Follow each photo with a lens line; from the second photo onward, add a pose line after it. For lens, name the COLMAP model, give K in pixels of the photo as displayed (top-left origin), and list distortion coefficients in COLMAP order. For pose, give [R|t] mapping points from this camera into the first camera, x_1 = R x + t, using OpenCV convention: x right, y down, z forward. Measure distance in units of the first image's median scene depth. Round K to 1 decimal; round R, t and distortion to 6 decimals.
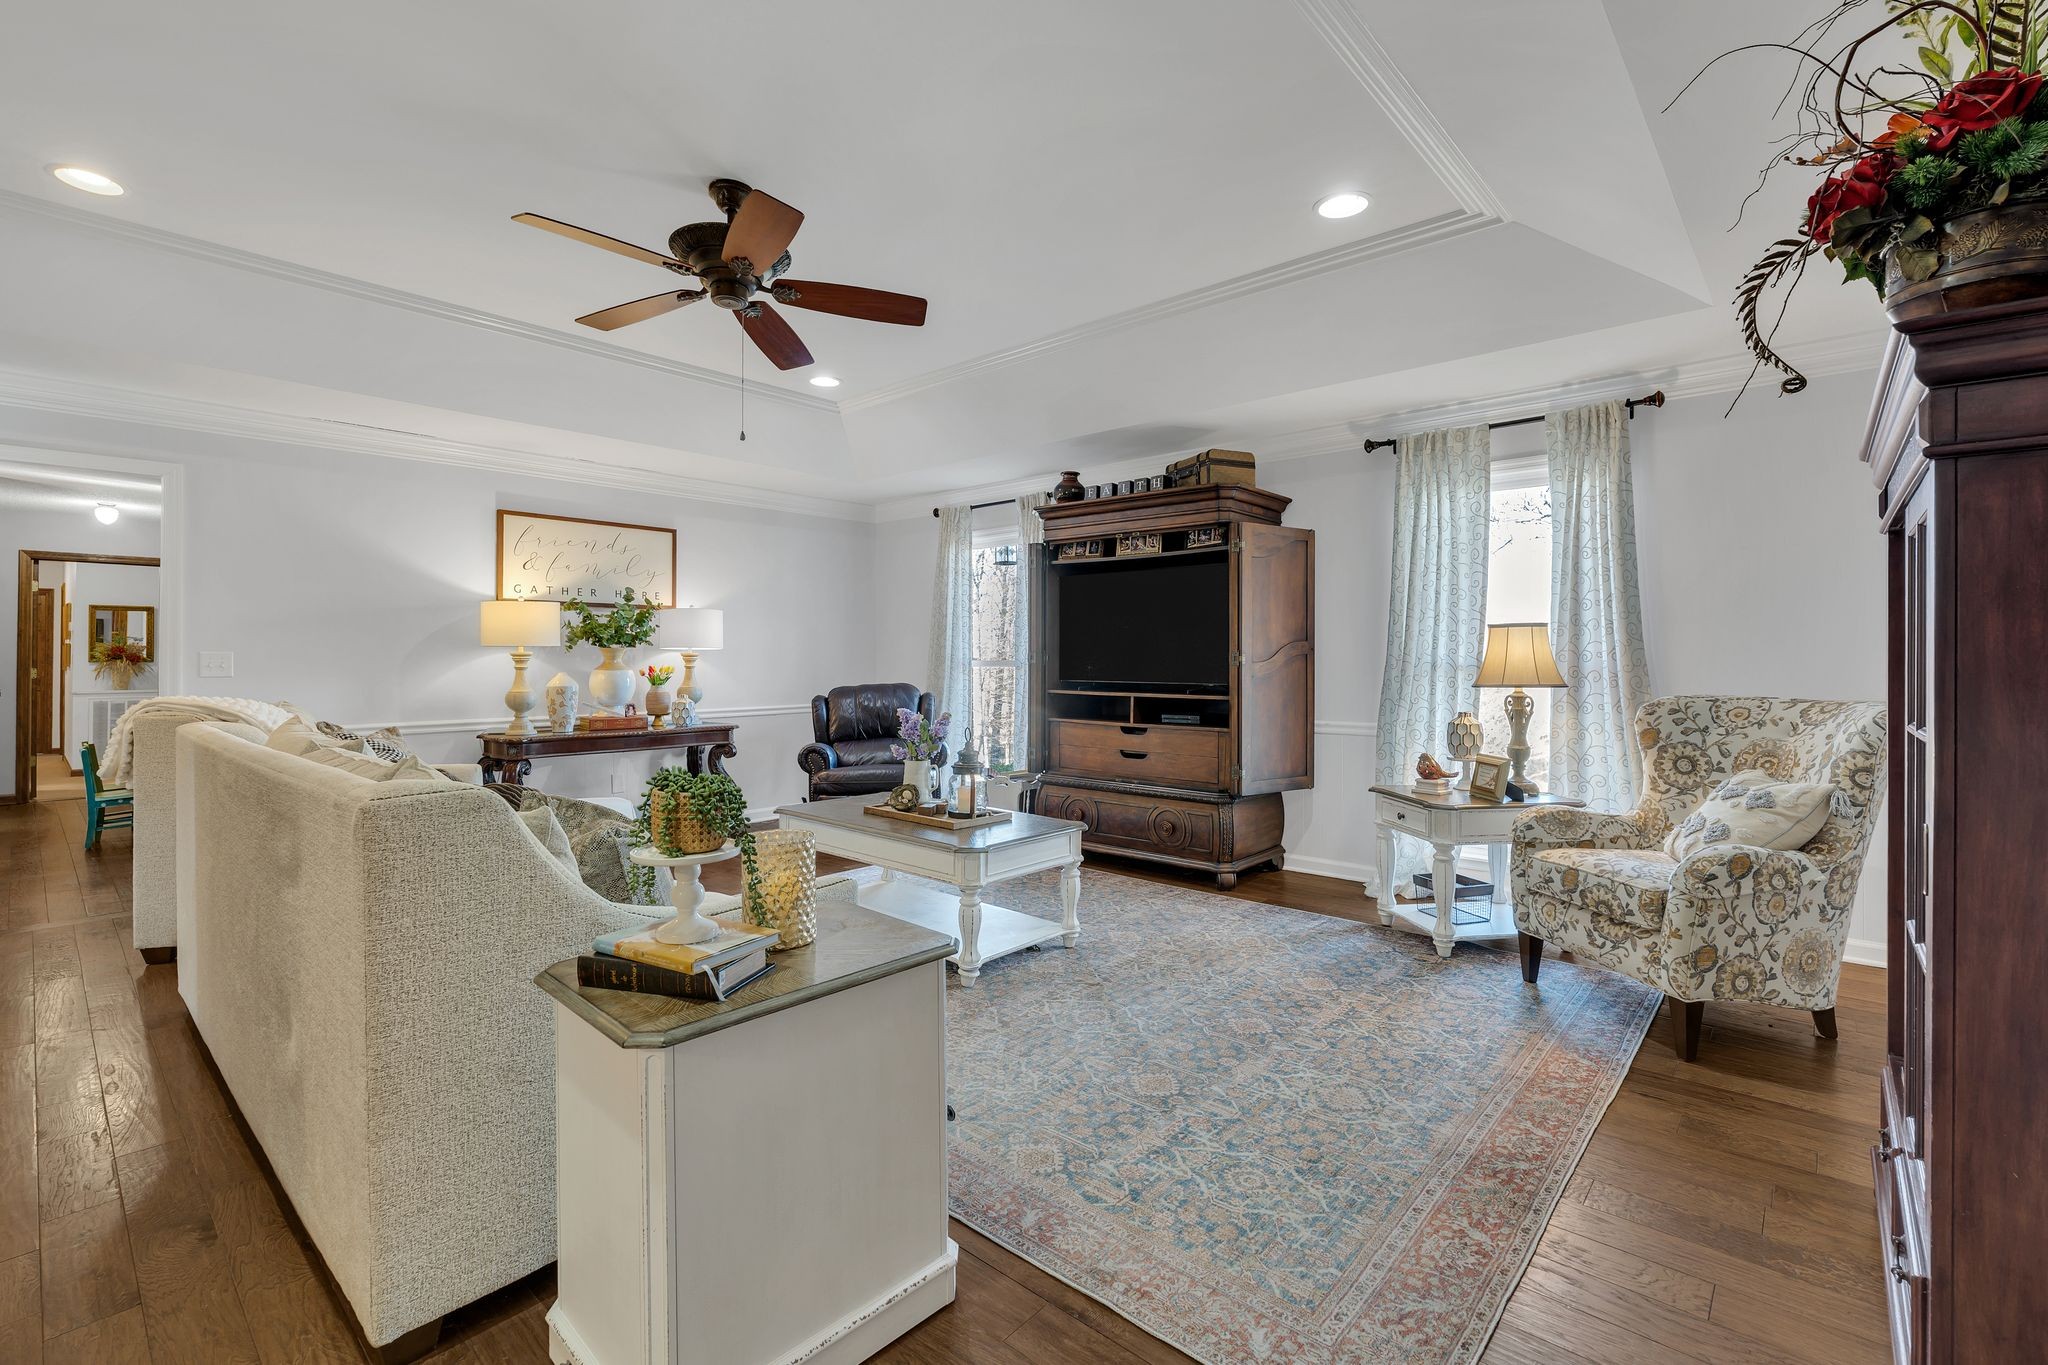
lens RADIAL K [[932.6, 0, 1019.4], [0, 932.6, 651.6], [0, 0, 1]] dist [-0.015552, -0.000007]
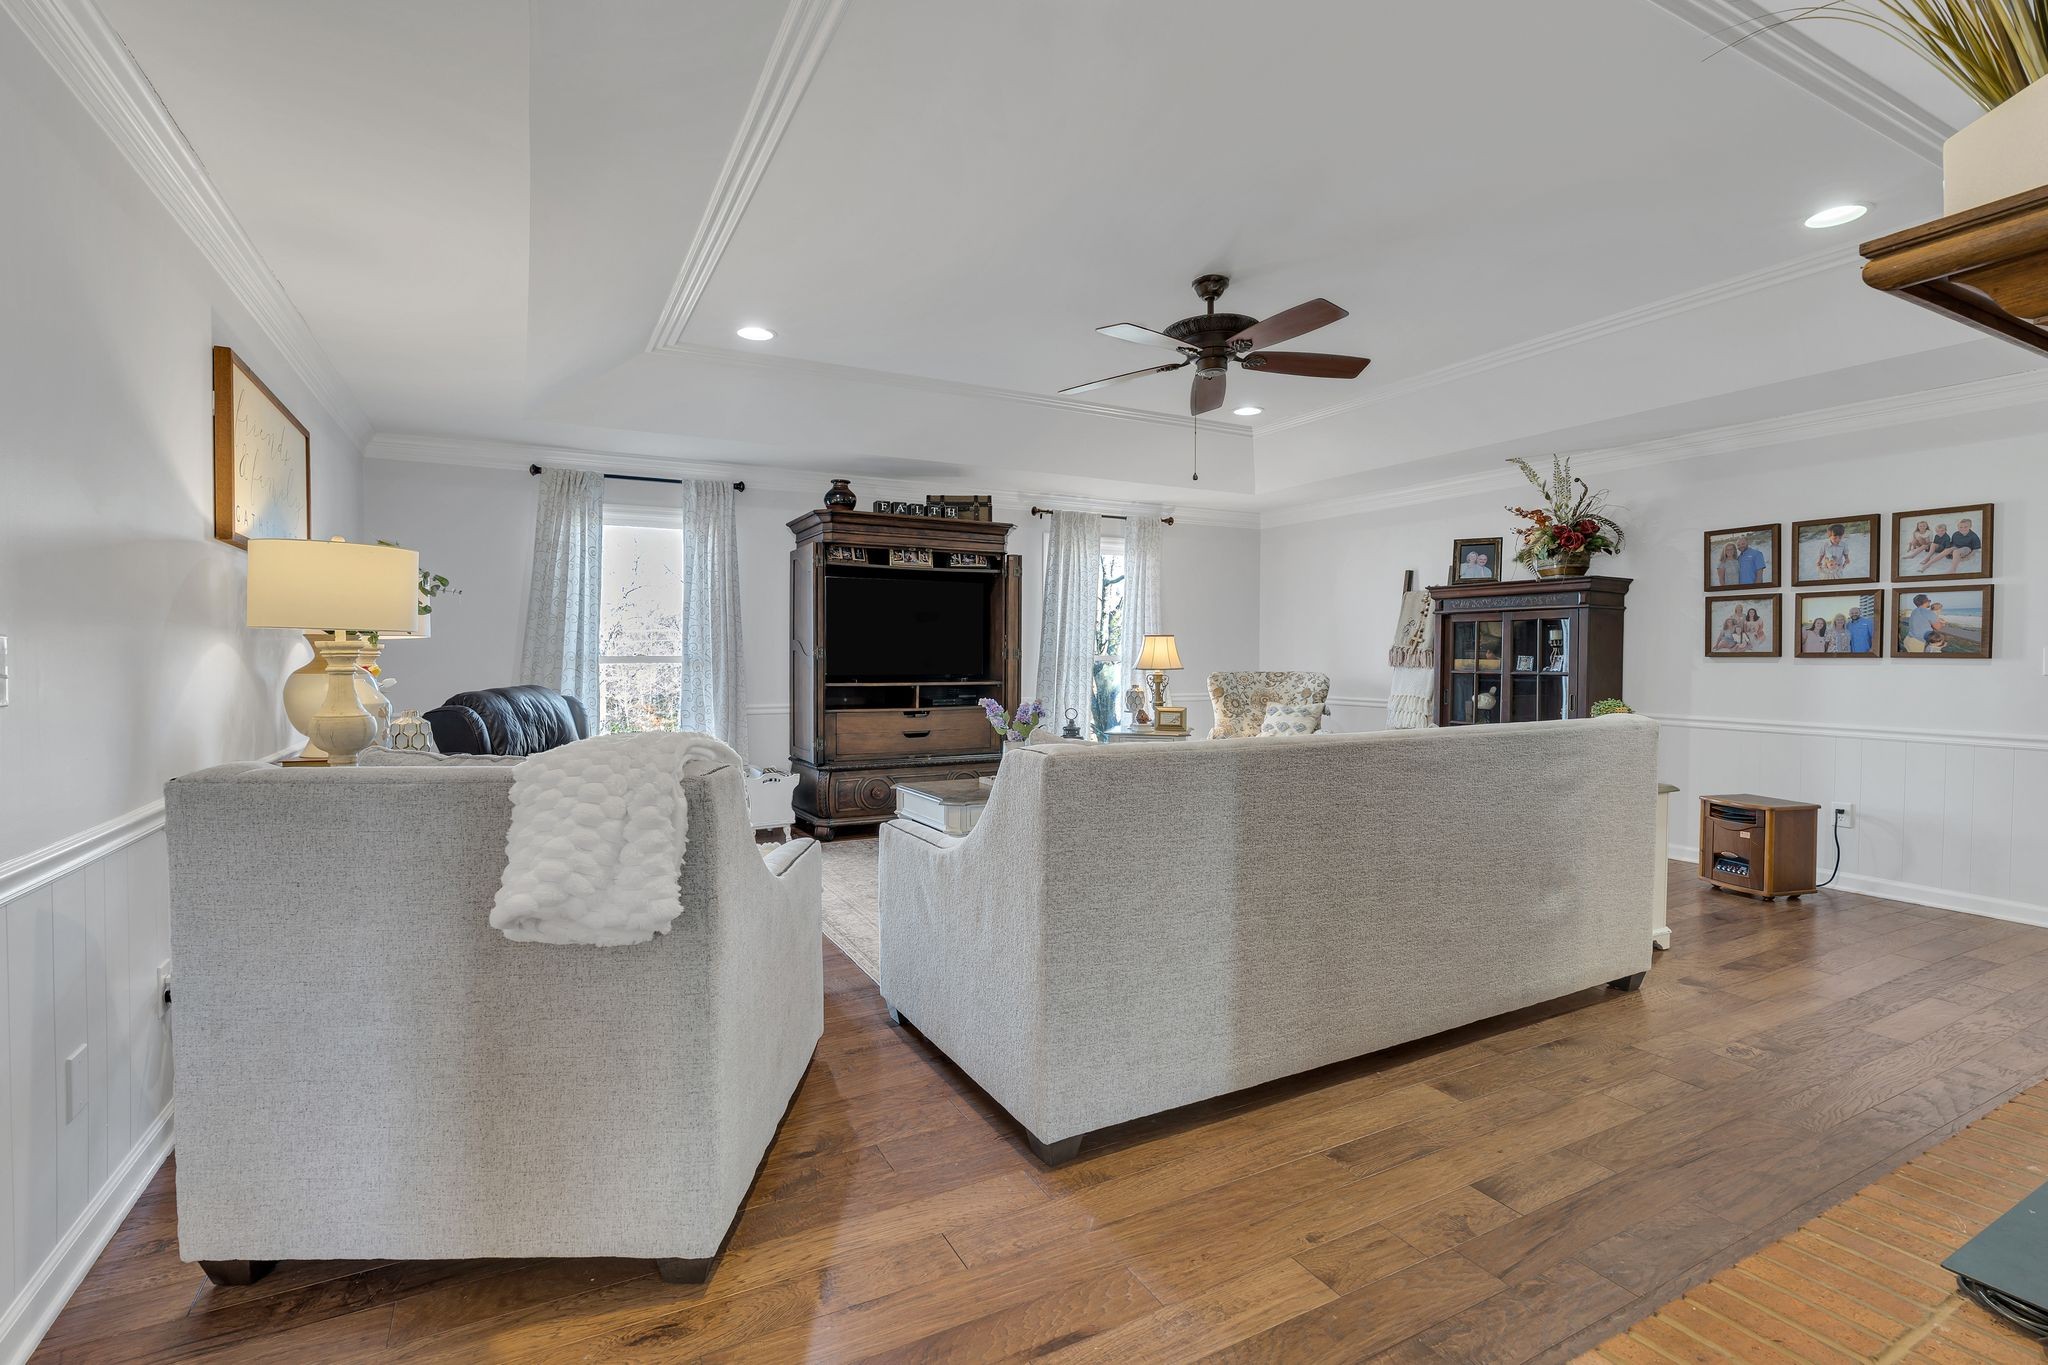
lens RADIAL K [[932.6, 0, 1019.4], [0, 932.6, 651.6], [0, 0, 1]] dist [-0.015552, -0.000007]
pose [[0.341773, 0.003991, 0.939774, -0.951519], [-0.006506, 0.999977, -0.001881, 0.006240], [-0.939760, -0.005472, 0.341791, 0.470257]]
